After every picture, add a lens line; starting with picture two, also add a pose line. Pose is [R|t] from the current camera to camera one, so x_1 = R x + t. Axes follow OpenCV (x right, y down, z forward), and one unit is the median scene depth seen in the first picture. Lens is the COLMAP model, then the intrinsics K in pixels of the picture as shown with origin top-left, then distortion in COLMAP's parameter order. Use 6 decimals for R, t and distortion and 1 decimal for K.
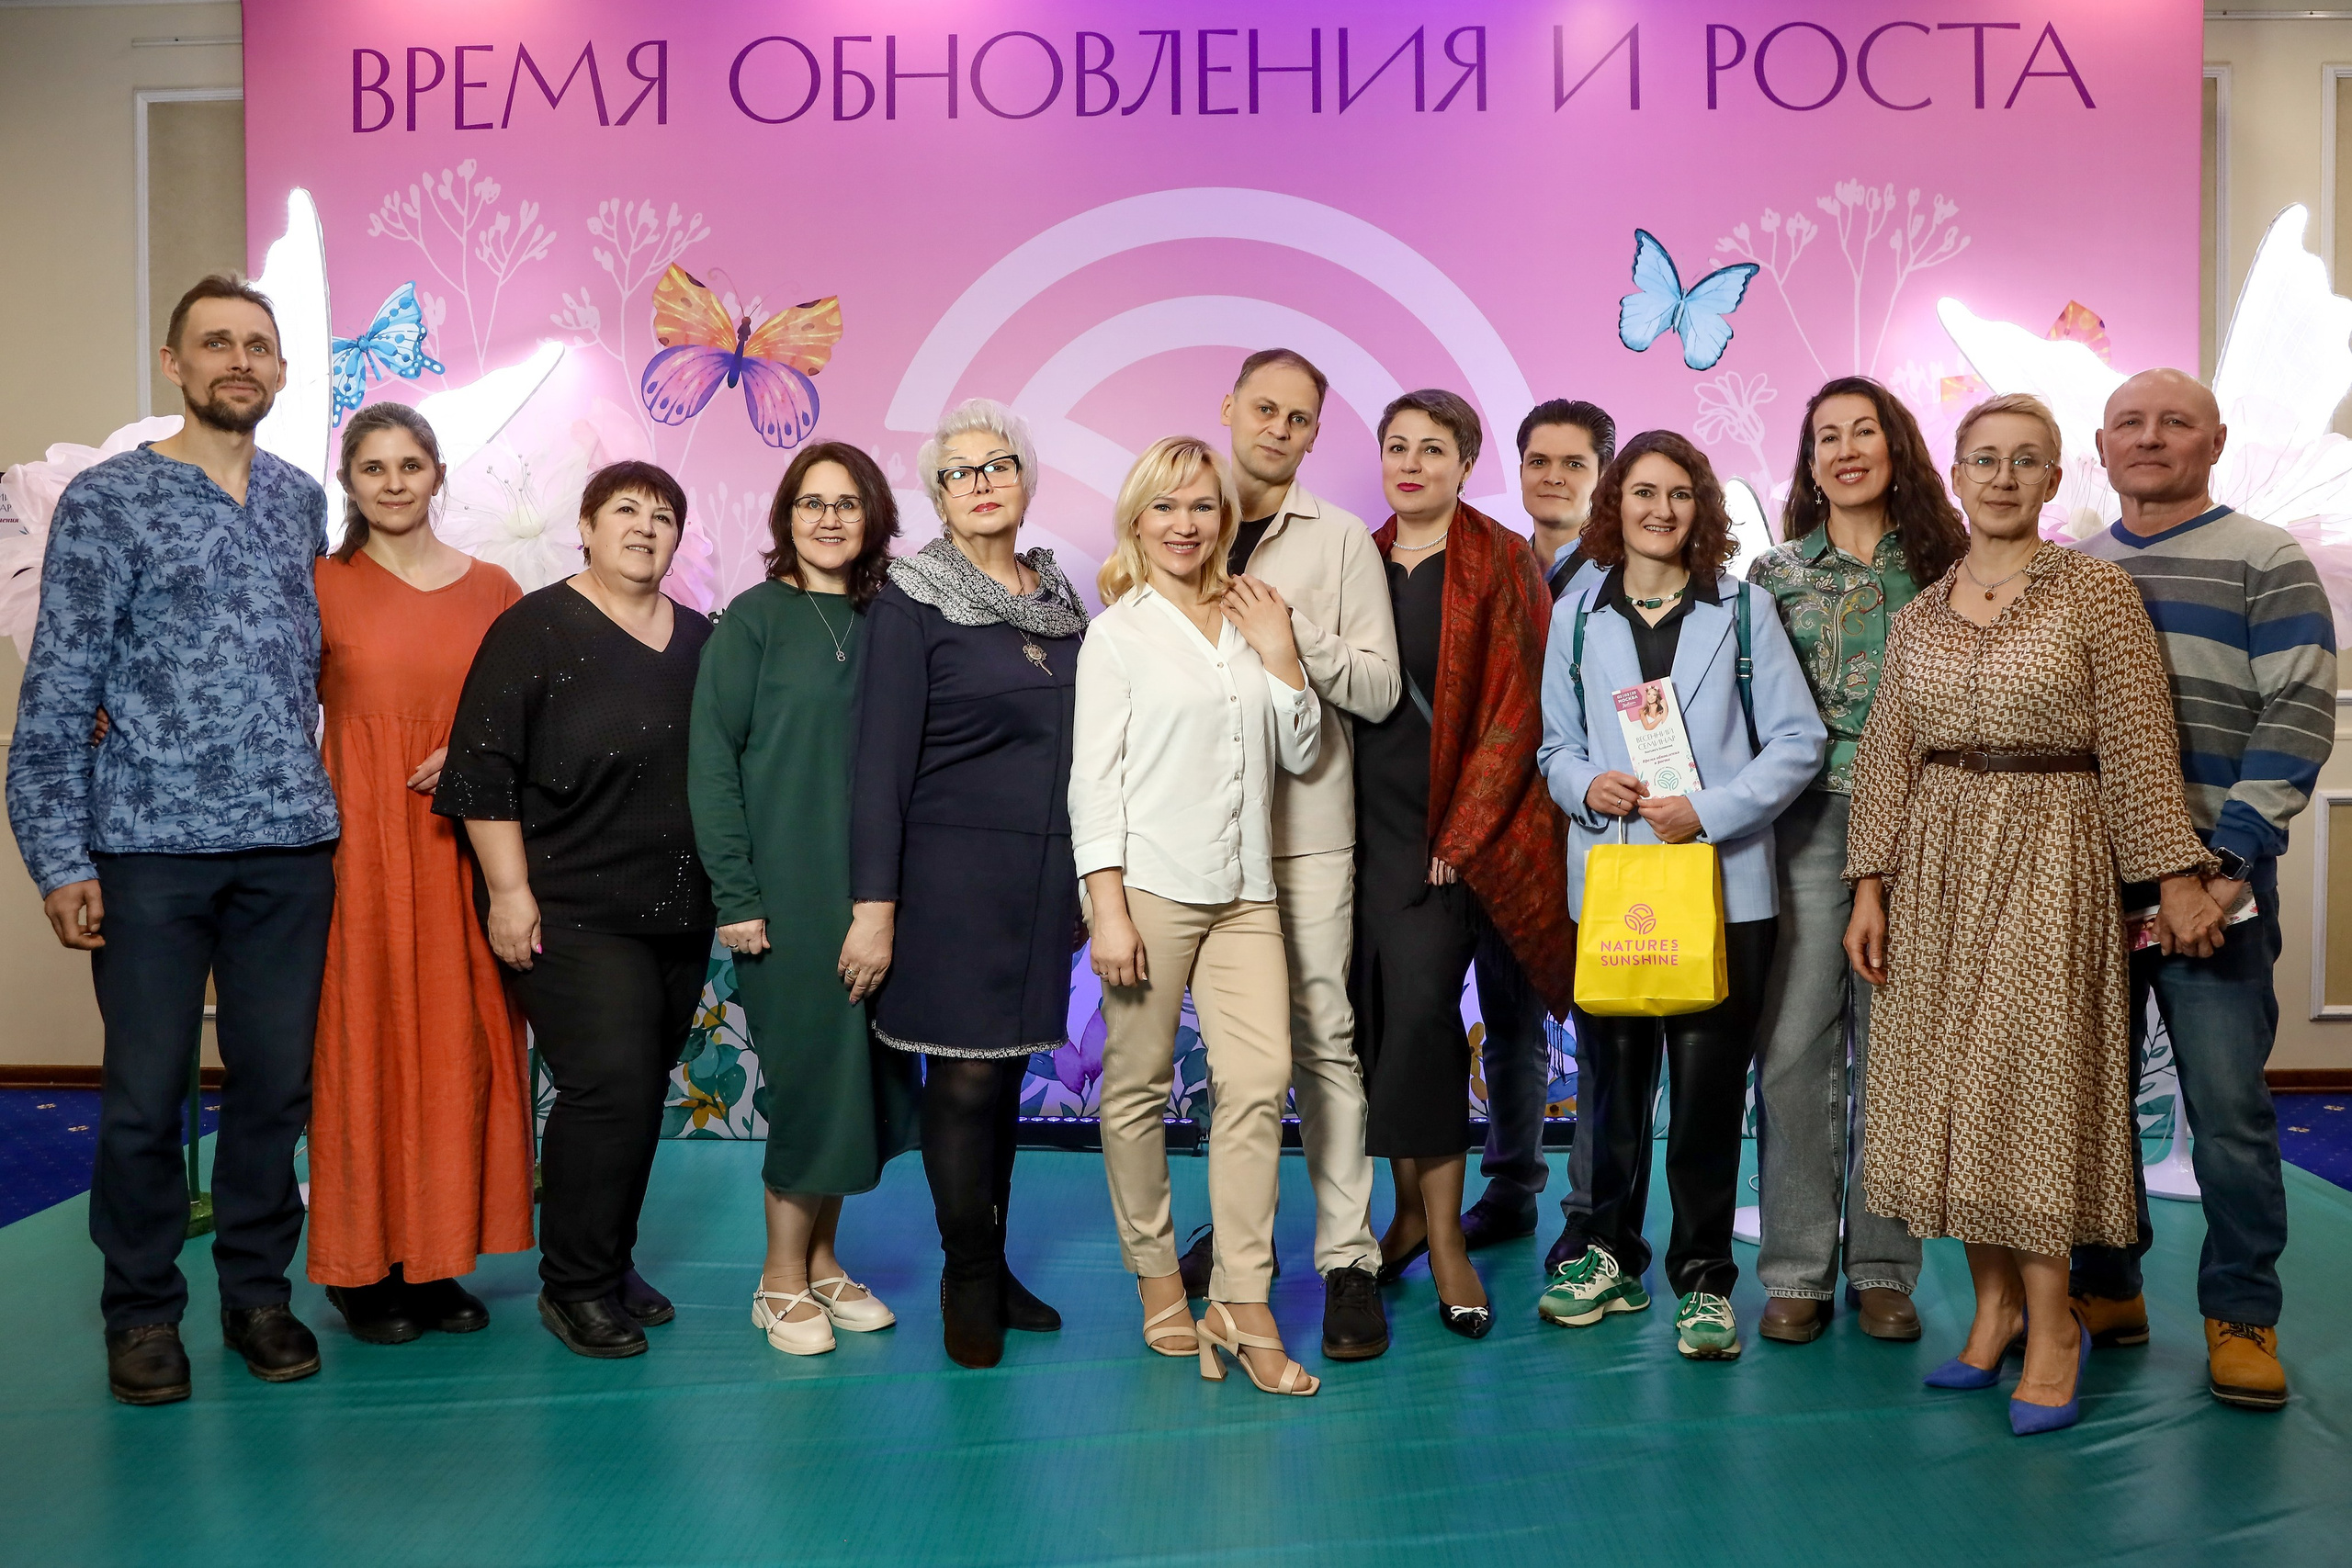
lens RADIAL K [[1869.2, 0, 1112.7], [0, 1869.2, 709.9], [0, 0, 1]] dist [0.440333, 0.001264]
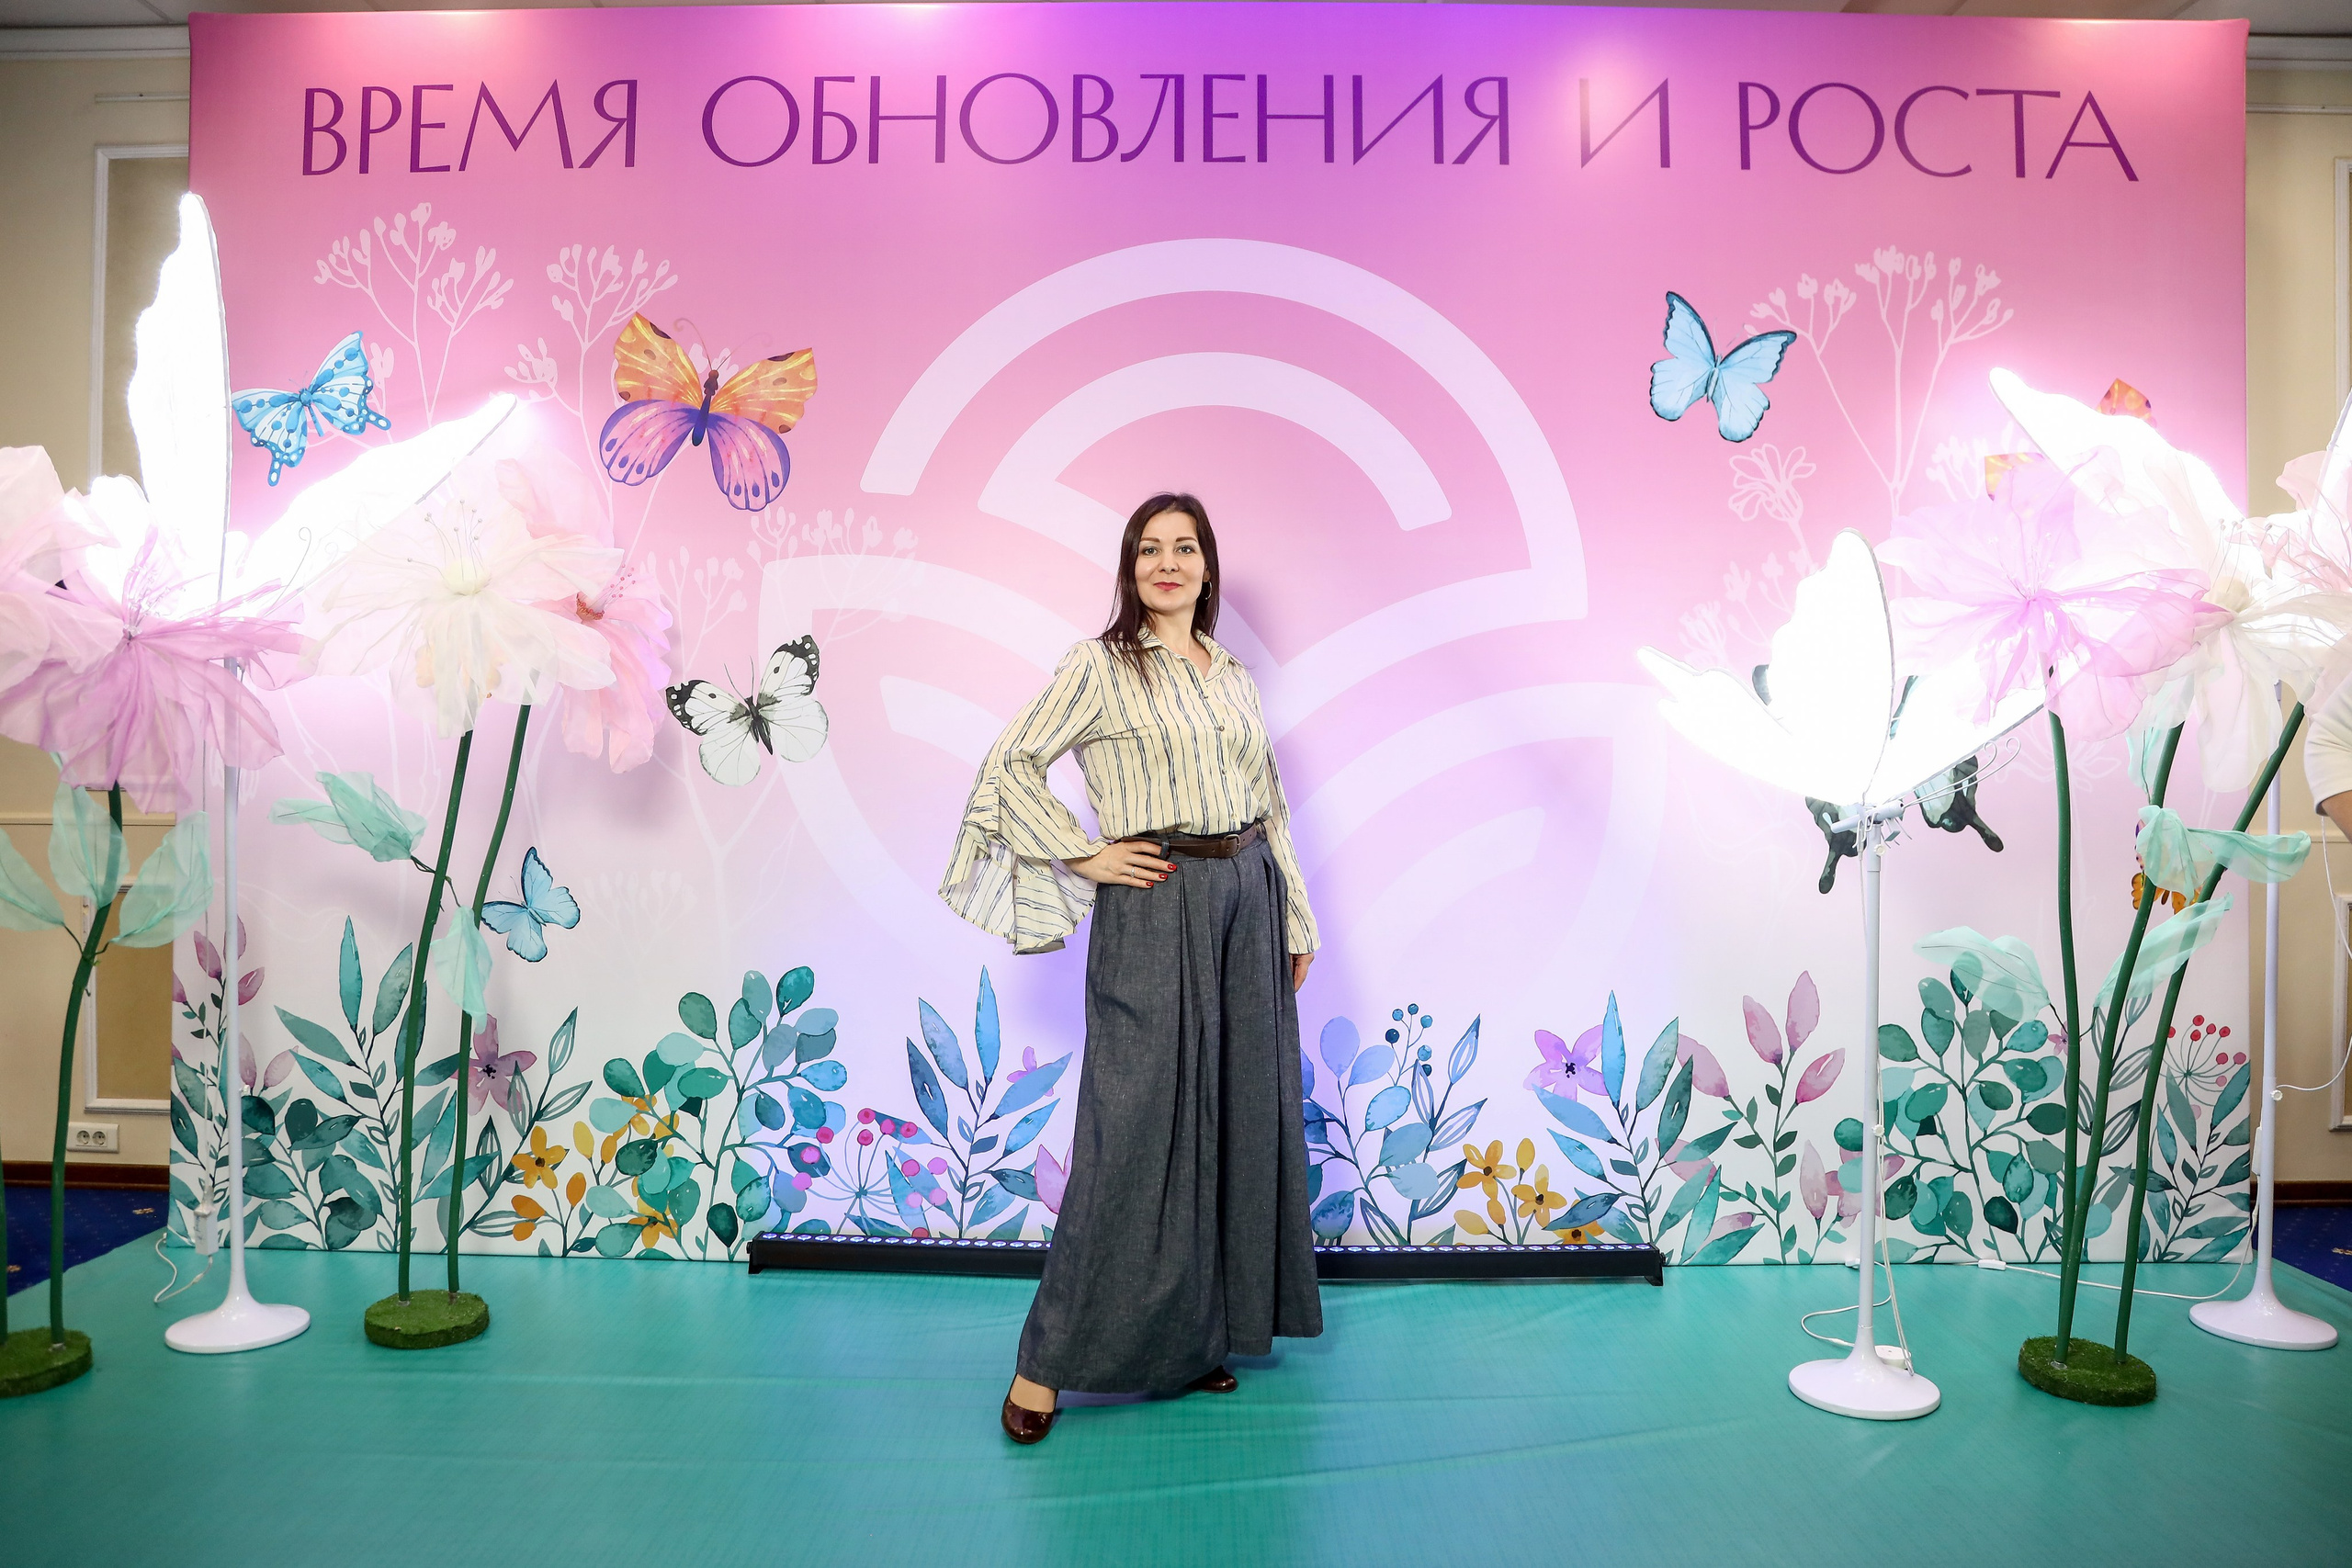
lens RADIAL K [[1620.4, 0, 1120.8], [0, 1620.4, 774.3], [0, 0, 1]] dist [0.111086, -0.007489]
pose [[0.999819, 0.011121, 0.015428, -0.004244], [-0.010868, 0.999806, -0.016401, 0.001541], [-0.015608, 0.016230, 0.999746, 0.217464]]
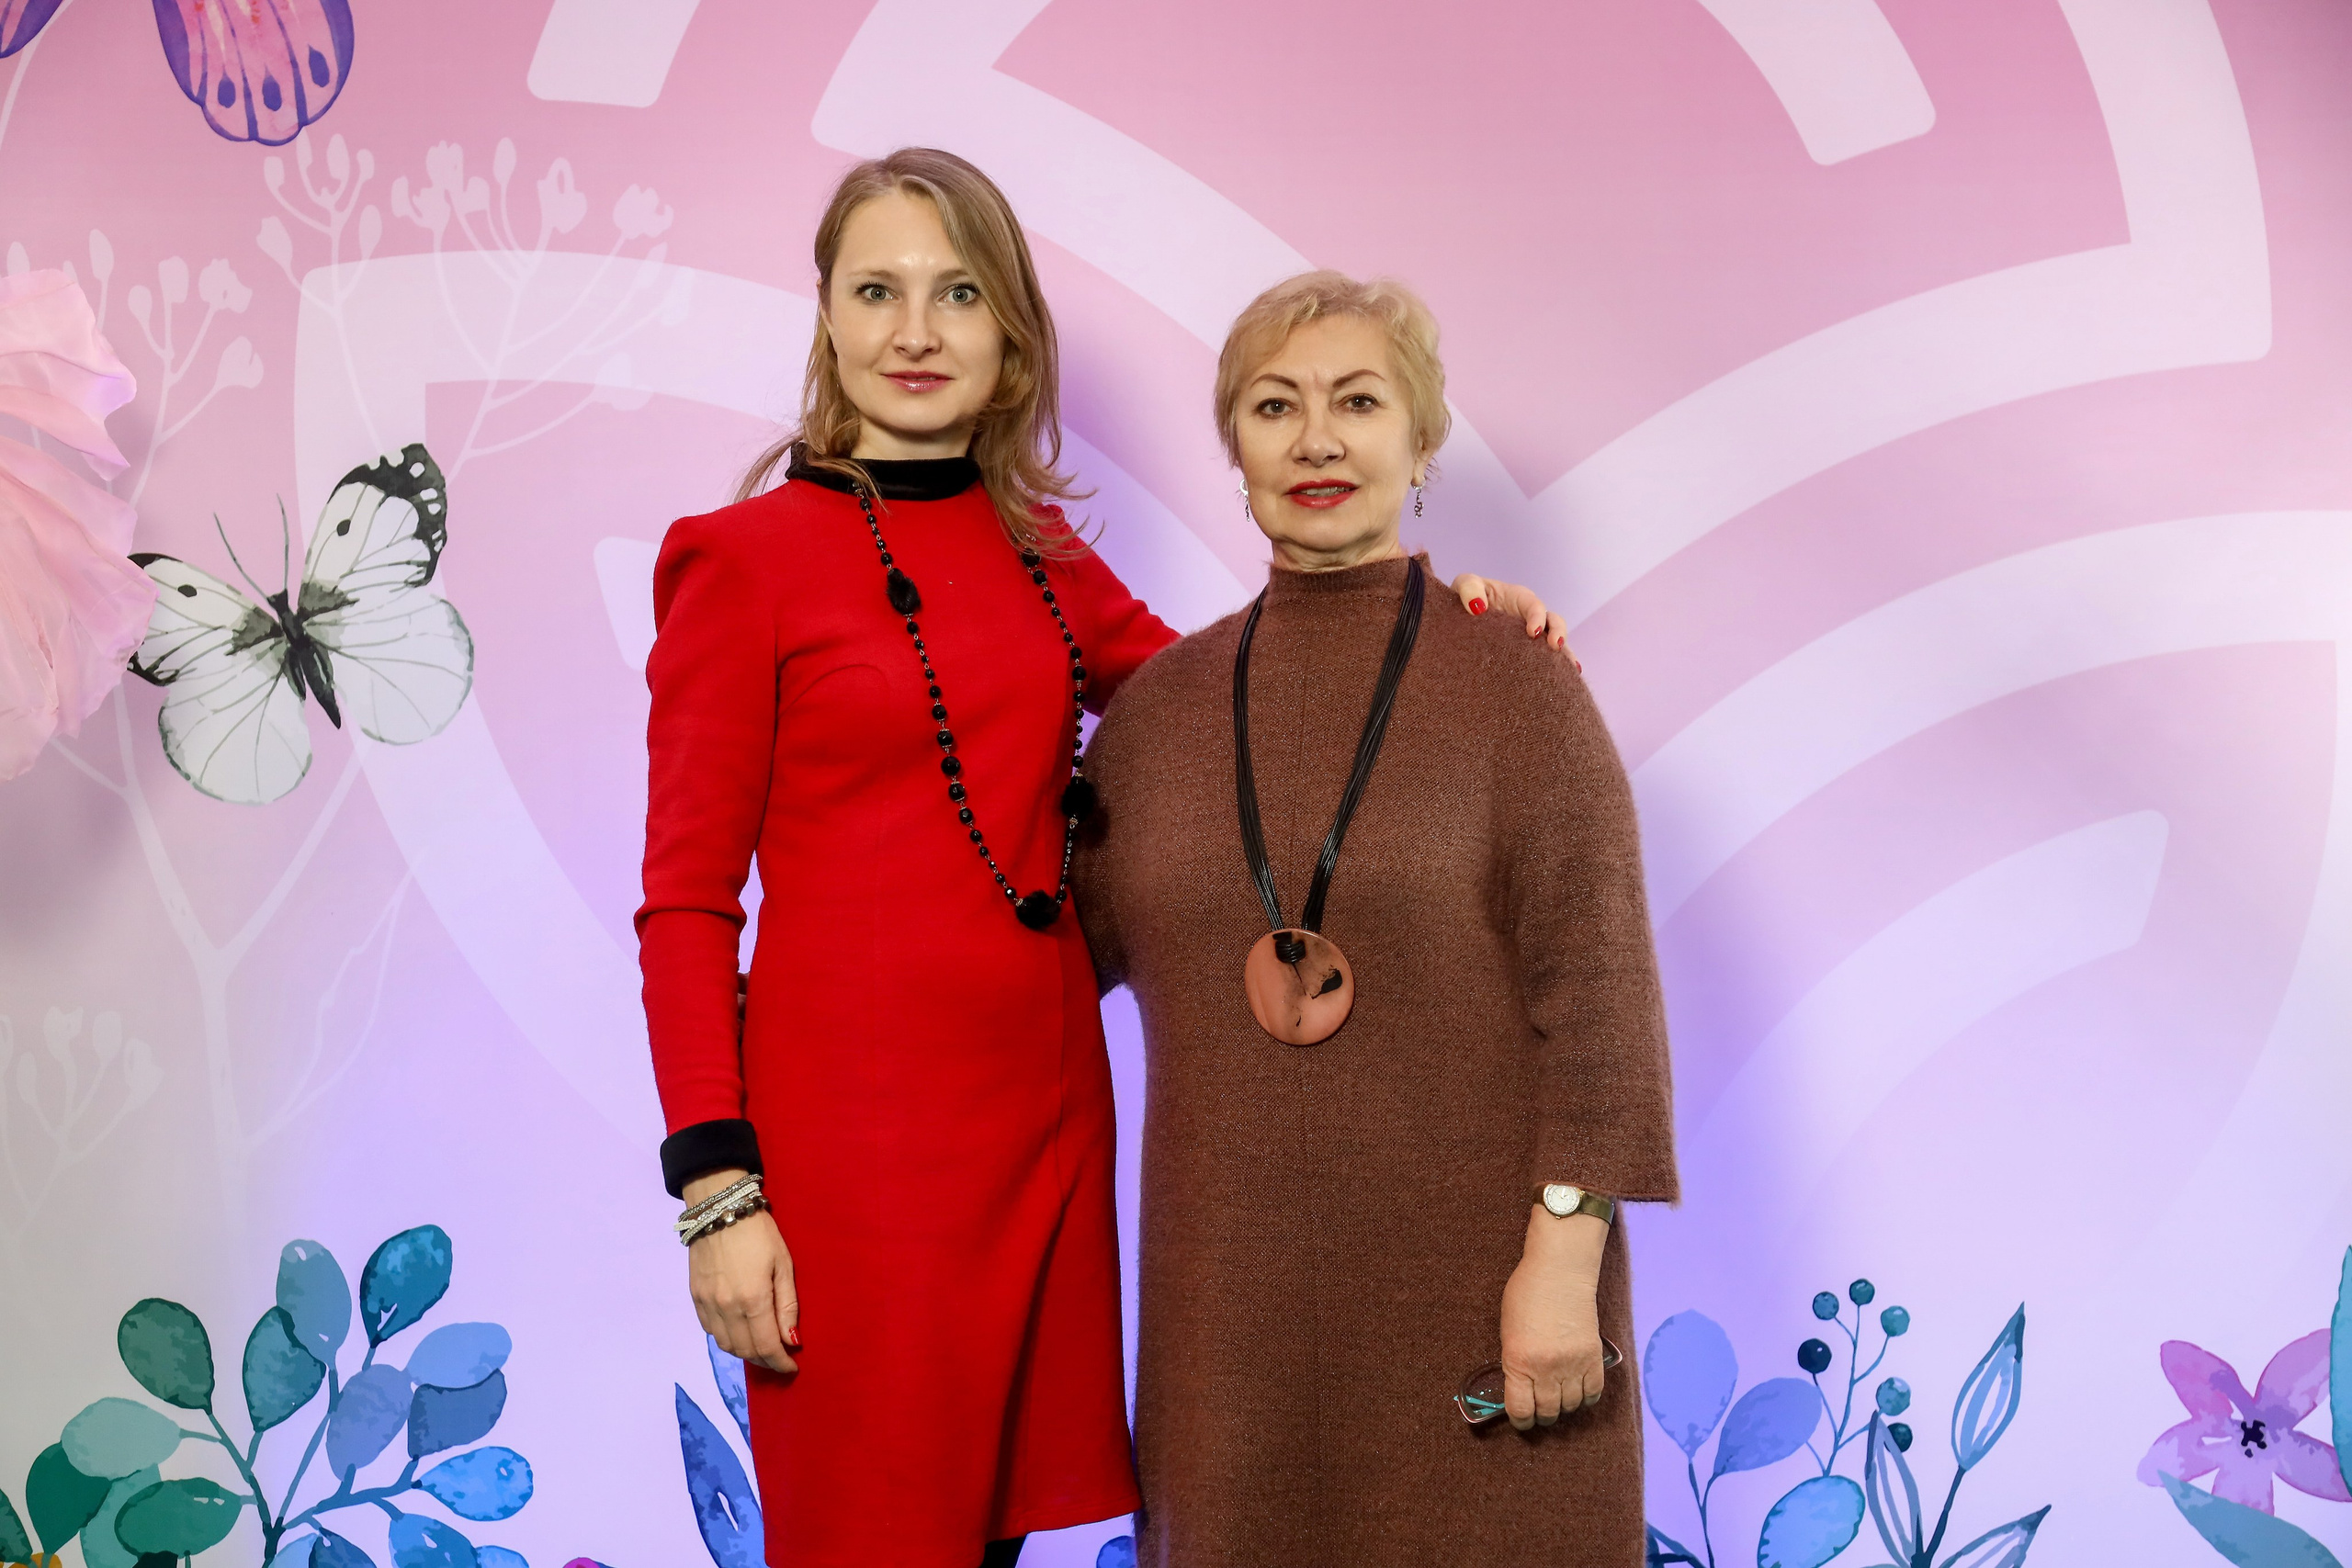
lens RADIAL K [[3047.9, 0, 1190.7], [0, 3047.9, 797.4], [0, 0, 1]] dist [0.229093, 0.044929]
pose [[0.999637, -0.011763, 0.024225, -0.001762], [0.011824, 0.999927, -0.002363, -0.001417], [-0.024195, 0.002648, 0.999704, 0.376763]]
